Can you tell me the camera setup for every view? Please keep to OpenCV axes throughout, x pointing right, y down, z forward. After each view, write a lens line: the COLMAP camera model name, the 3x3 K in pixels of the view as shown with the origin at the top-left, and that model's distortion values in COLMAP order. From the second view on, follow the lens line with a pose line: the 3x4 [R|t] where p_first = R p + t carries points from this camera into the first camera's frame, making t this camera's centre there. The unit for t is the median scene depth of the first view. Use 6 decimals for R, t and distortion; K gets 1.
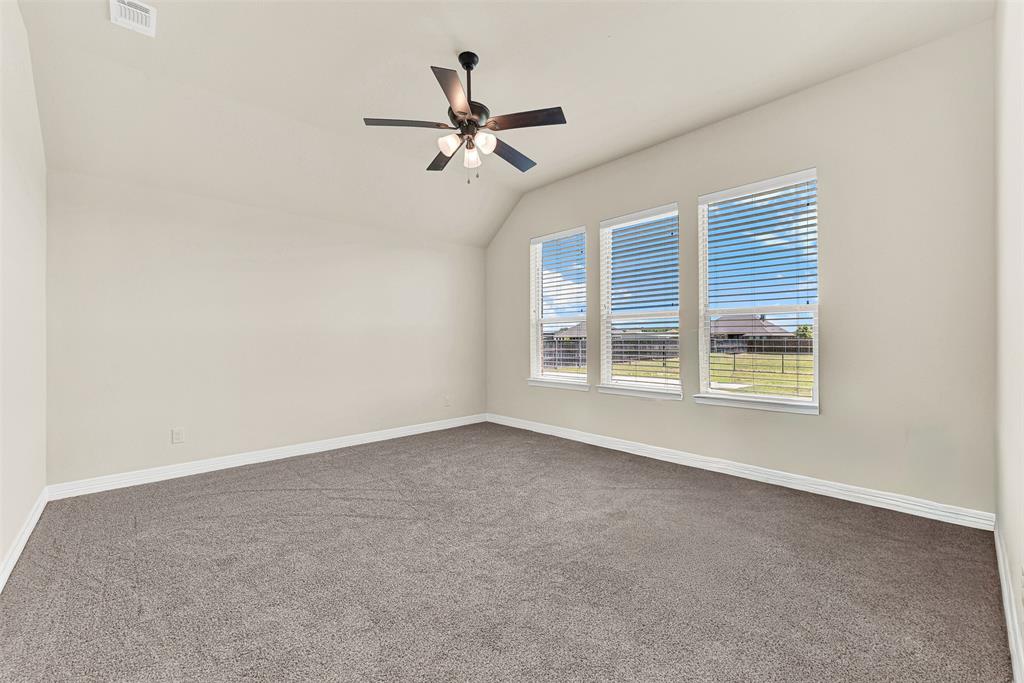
lens RADIAL K [[414.0, 0, 513.4], [0, 414.0, 340.0], [0, 0, 1]] dist [-0.002137, -0.000006]
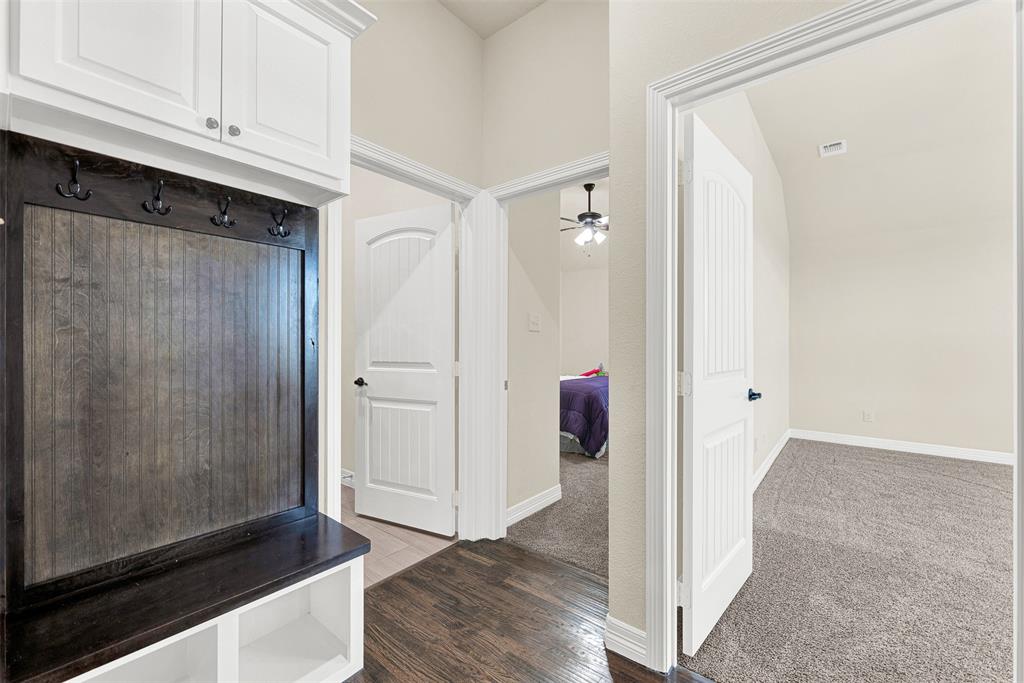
lens RADIAL K [[414.0, 0, 513.9], [0, 414.0, 341.6], [0, 0, 1]] dist [-0.002137, -0.000006]
pose [[0.137807, 0.003015, -0.990454, 0.555886], [-0.001101, 0.999995, 0.002891, -0.017300], [0.990458, 0.000692, 0.137810, -0.500179]]
